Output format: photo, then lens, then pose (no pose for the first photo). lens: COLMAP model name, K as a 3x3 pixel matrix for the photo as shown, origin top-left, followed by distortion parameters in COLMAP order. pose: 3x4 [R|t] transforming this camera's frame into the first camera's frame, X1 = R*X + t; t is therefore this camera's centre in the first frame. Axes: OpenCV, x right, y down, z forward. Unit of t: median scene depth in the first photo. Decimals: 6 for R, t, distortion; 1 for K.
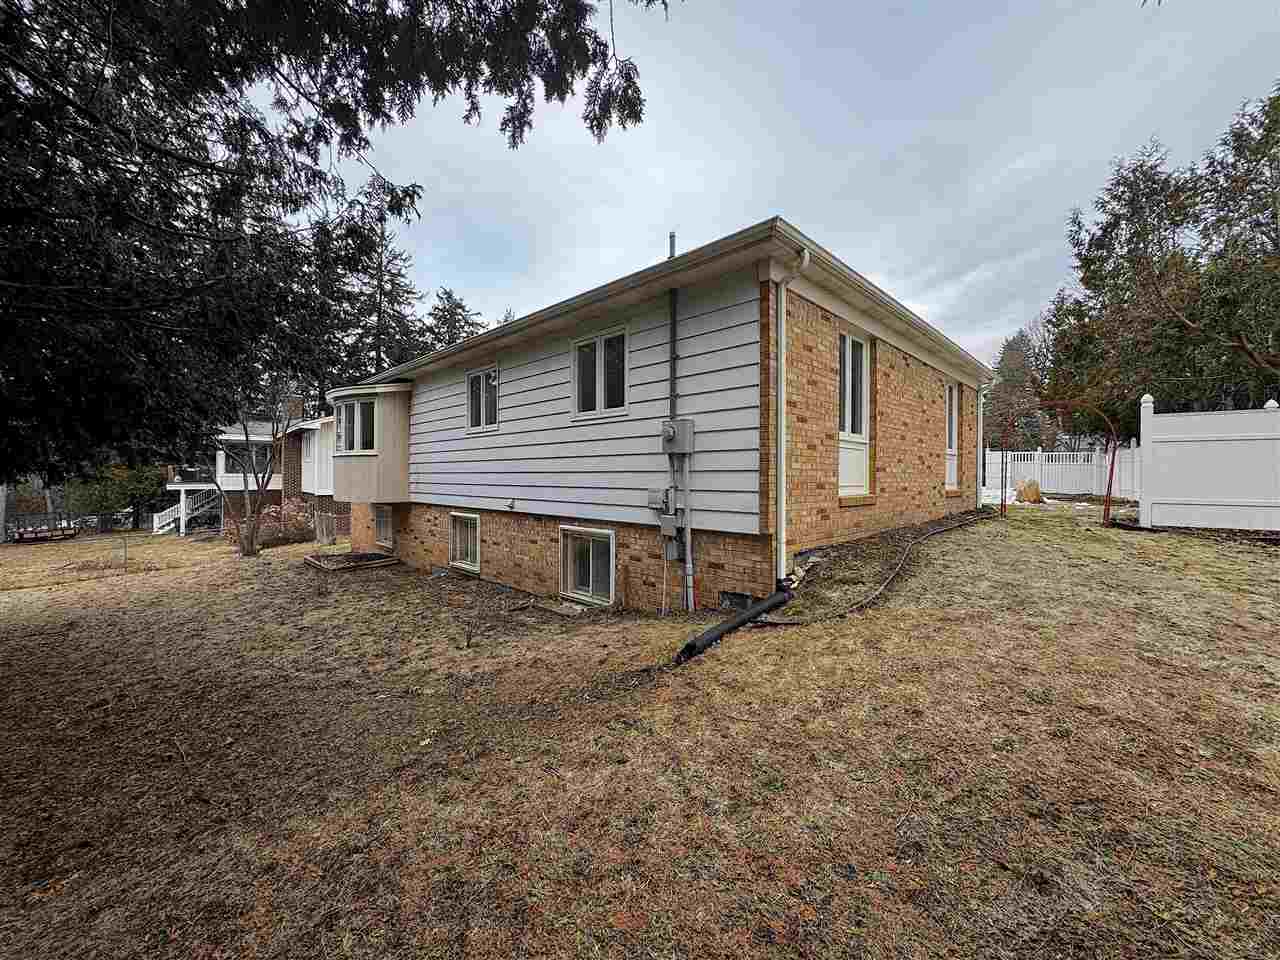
lens RADIAL K [[510.1, 0, 641.3], [0, 510.1, 477.2], [0, 0, 1]] dist [-0.004167, -0.000882]
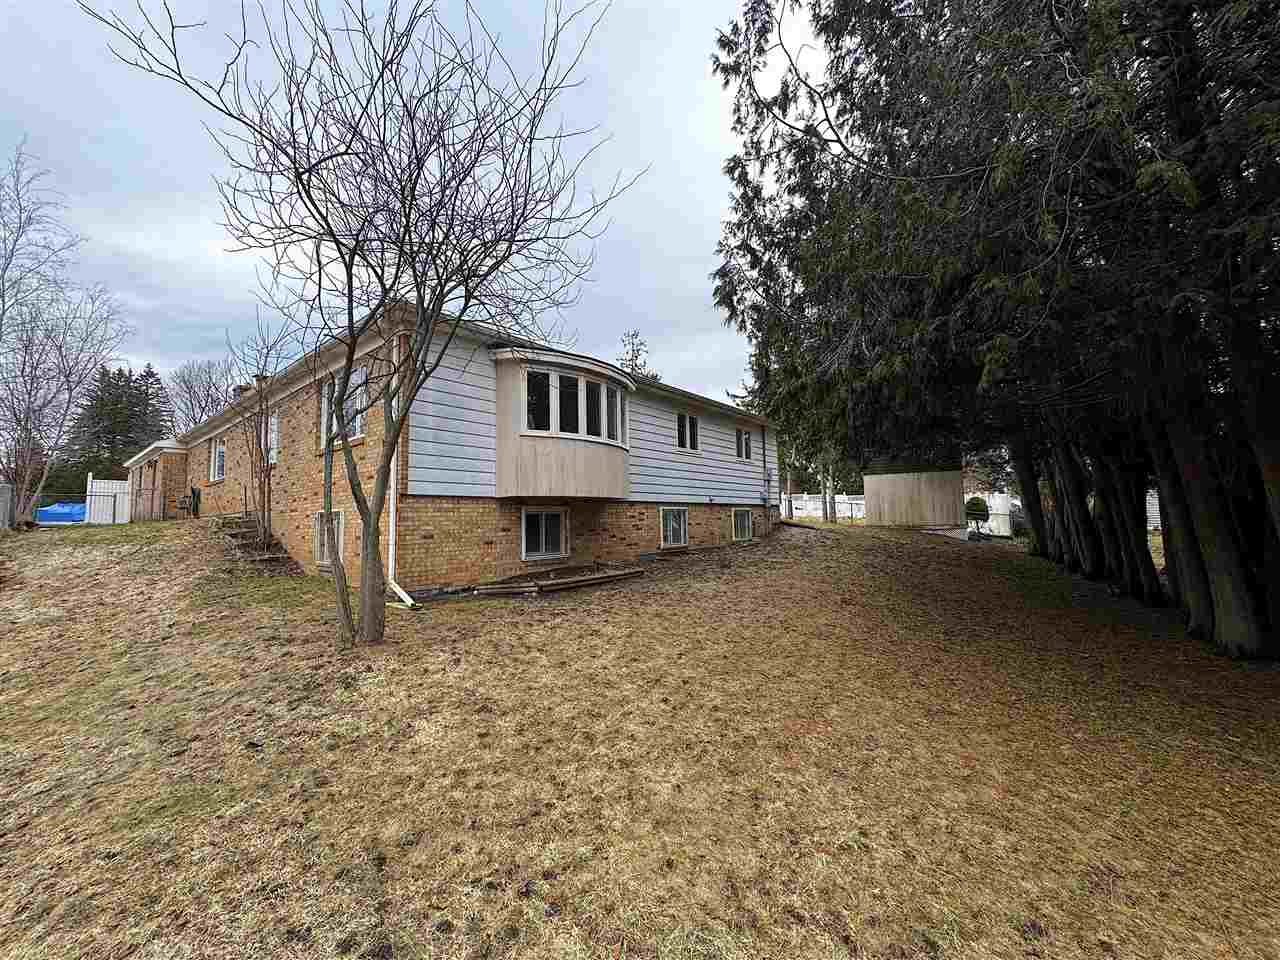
lens RADIAL K [[510.1, 0, 641.2], [0, 510.1, 485.5], [0, 0, 1]] dist [-0.004167, -0.000882]
pose [[-0.112178, 0.061172, 0.991803, -1.918398], [0.011828, 0.998115, -0.060223, 0.106425], [-0.993618, 0.004976, -0.112690, 1.394357]]
